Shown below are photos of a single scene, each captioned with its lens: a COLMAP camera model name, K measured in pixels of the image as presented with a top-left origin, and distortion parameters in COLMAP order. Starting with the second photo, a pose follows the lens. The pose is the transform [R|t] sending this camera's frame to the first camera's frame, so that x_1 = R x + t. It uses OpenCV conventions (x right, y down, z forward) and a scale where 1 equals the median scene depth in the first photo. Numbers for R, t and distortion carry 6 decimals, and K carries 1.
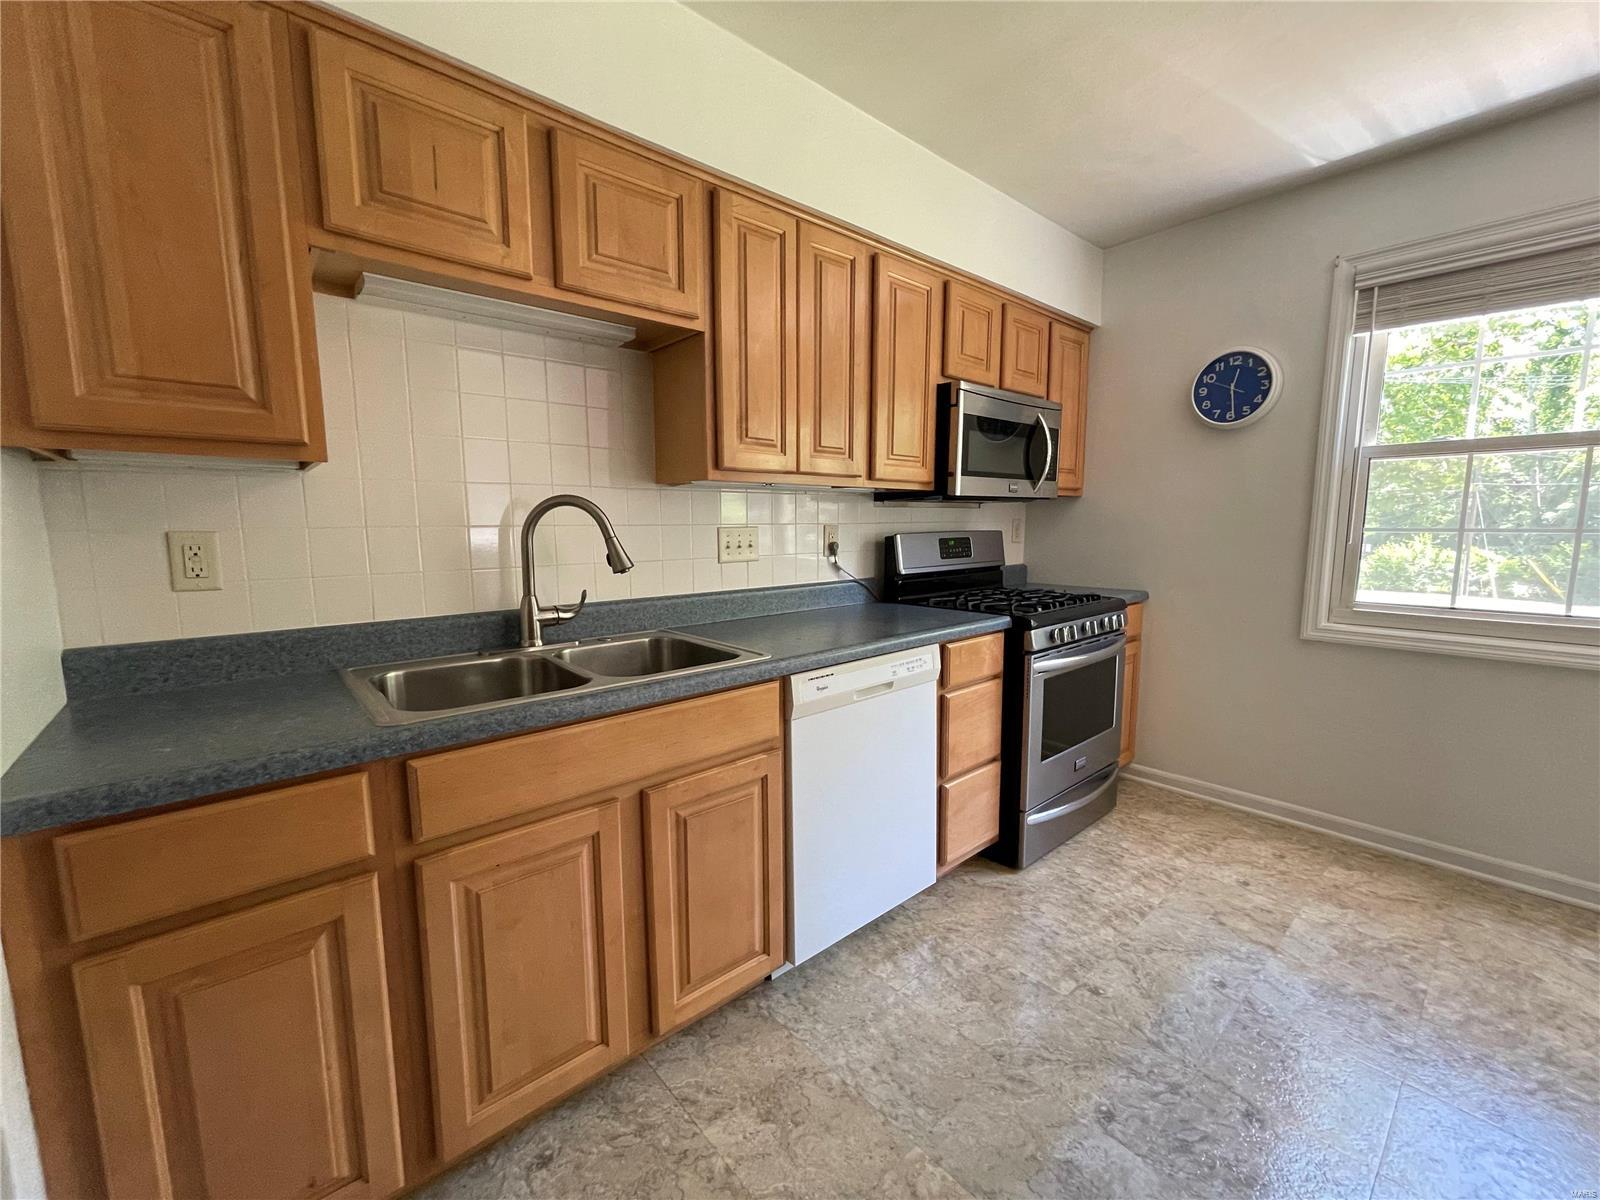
lens RADIAL K [[649.7, 0, 794.2], [0, 649.7, 602.5], [0, 0, 1]] dist [-0.012574, 0.004288]
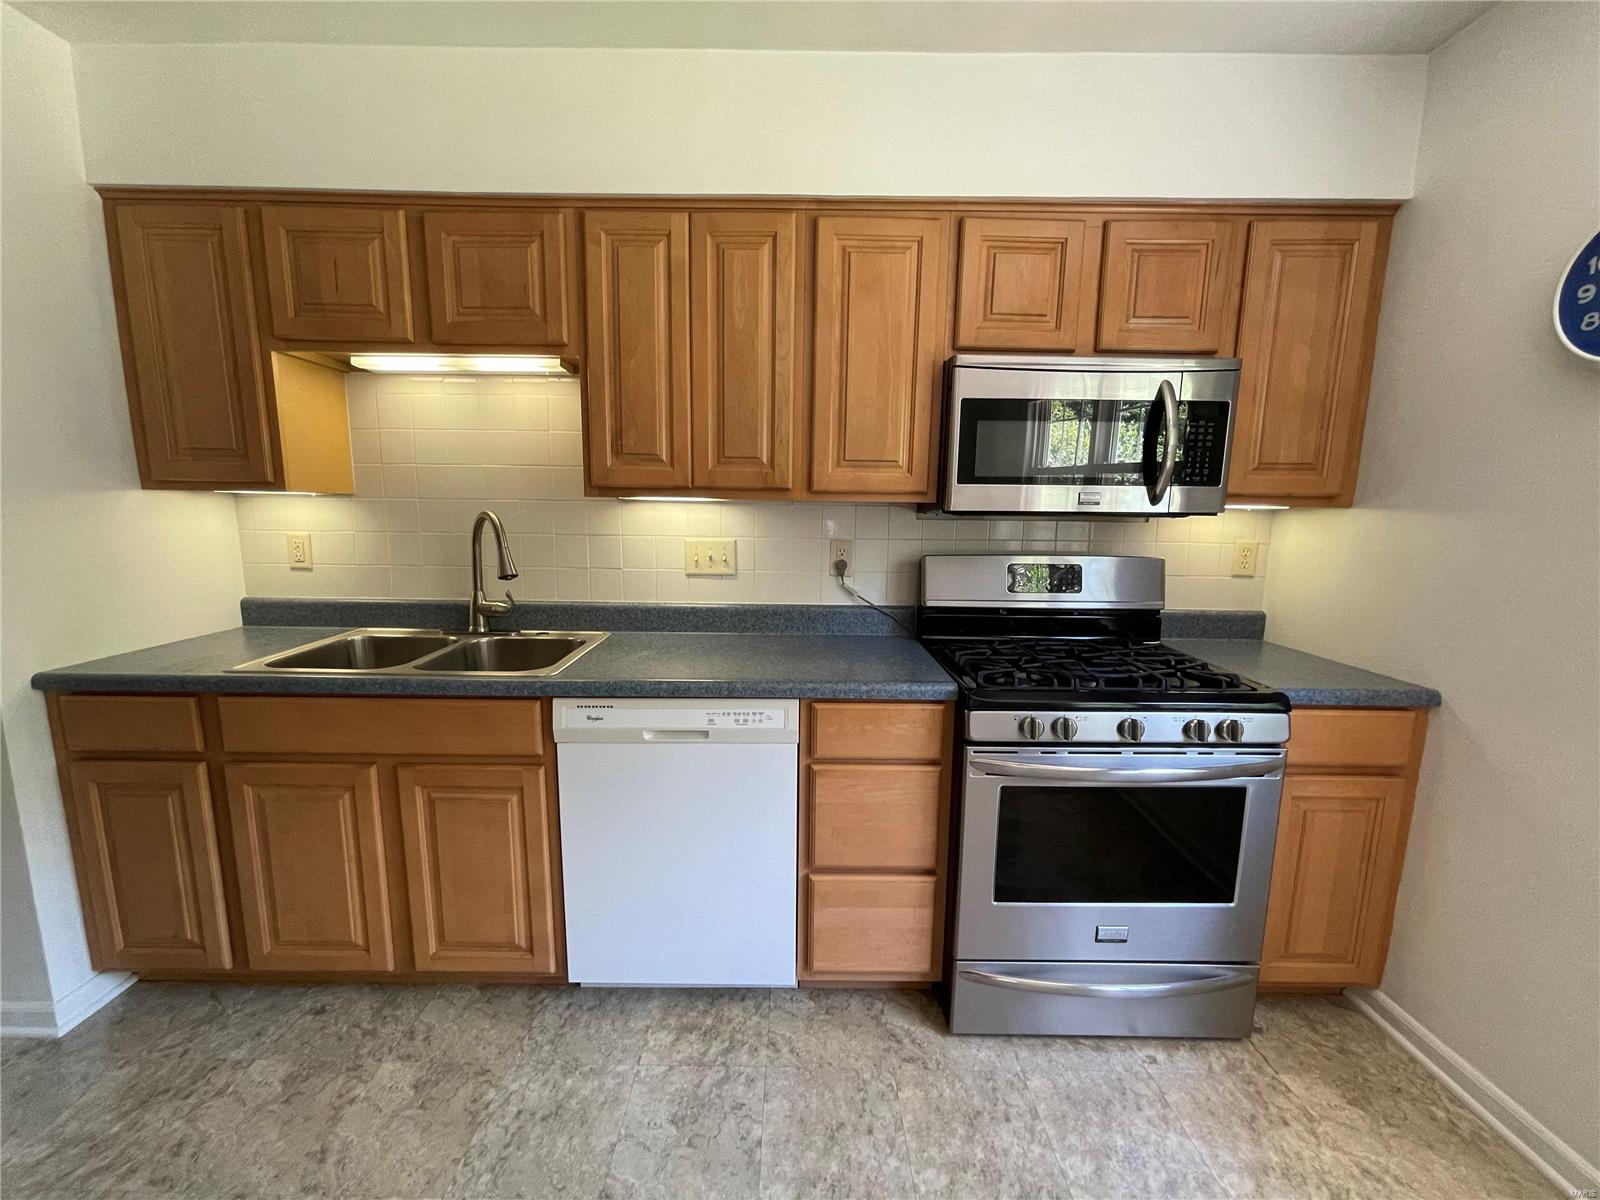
lens RADIAL K [[649.7, 0, 794.2], [0, 649.7, 602.5], [0, 0, 1]] dist [-0.012574, 0.004288]
pose [[0.754328, 0.114654, -0.646408, 0.705918], [-0.099264, 0.993230, 0.060334, -0.101562], [0.648950, 0.018653, 0.760603, 0.374228]]
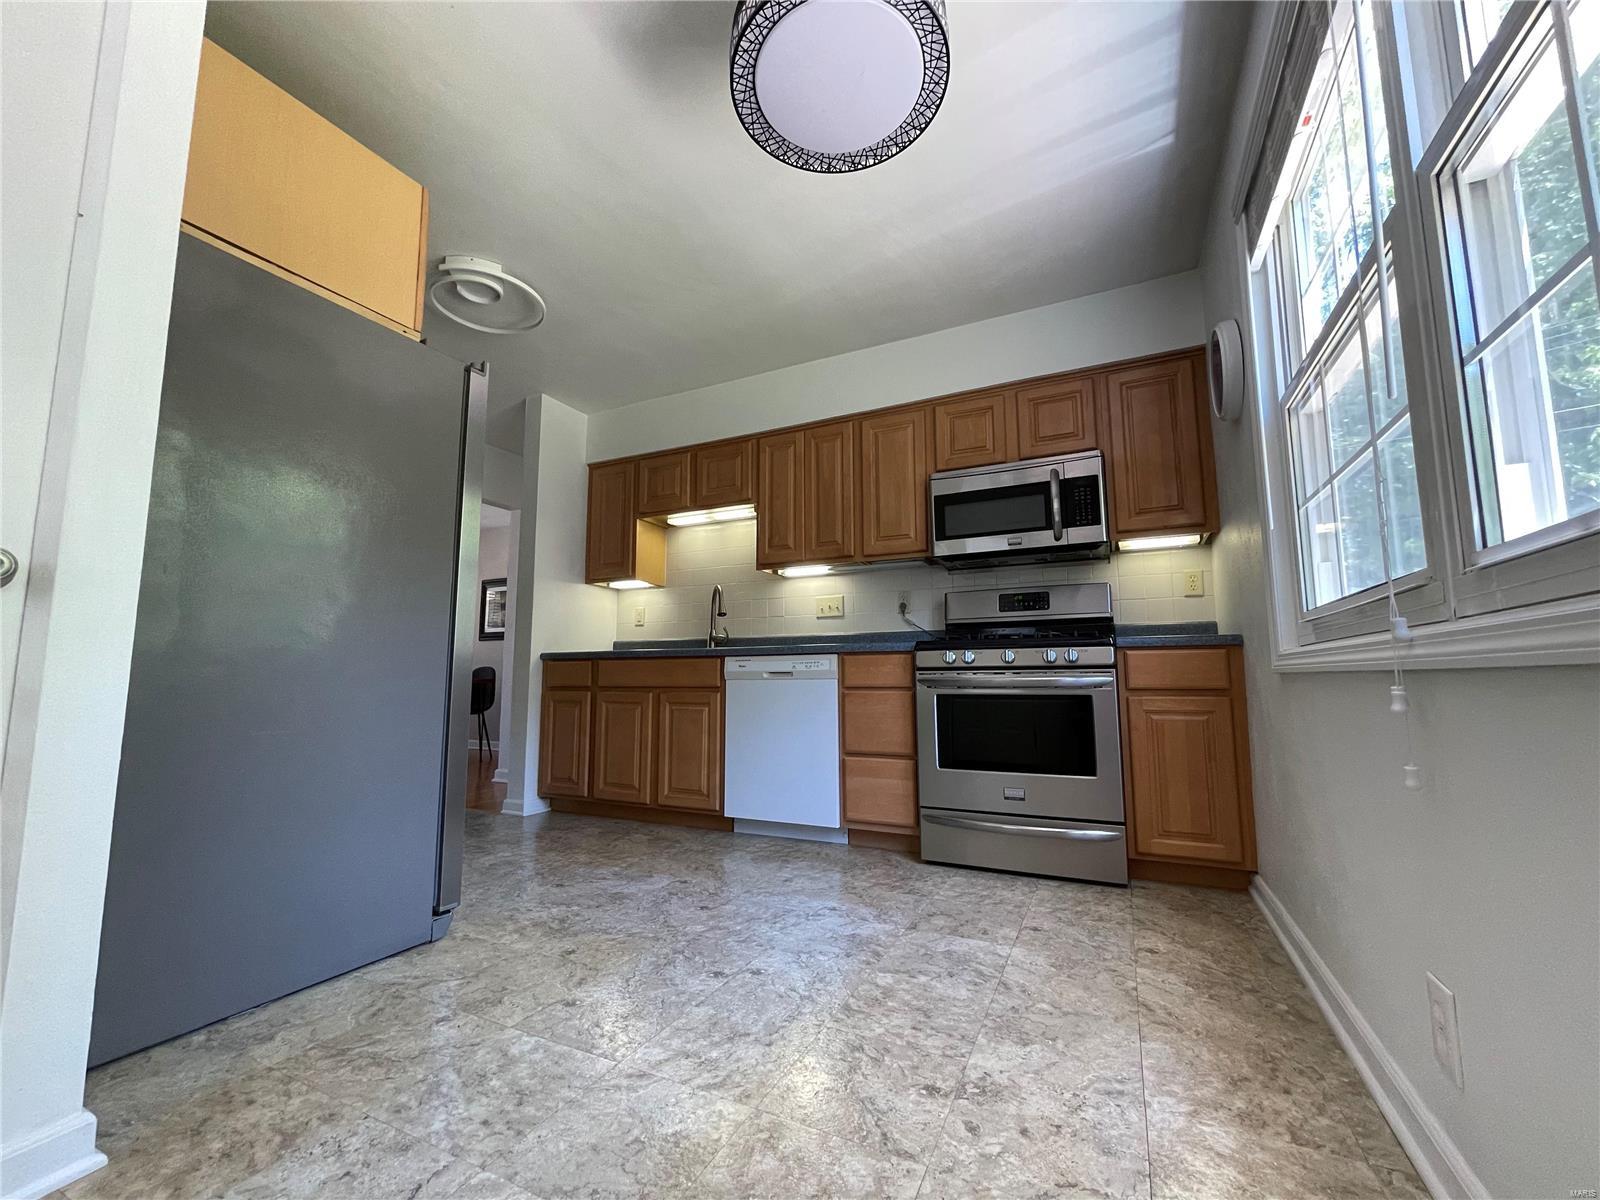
lens RADIAL K [[649.7, 0, 794.2], [0, 649.7, 602.5], [0, 0, 1]] dist [-0.012574, 0.004288]
pose [[0.386622, -0.104535, -0.916295, 1.540592], [-0.116688, 0.980025, -0.161041, 0.195296], [0.914826, 0.169182, 0.366701, 0.327807]]
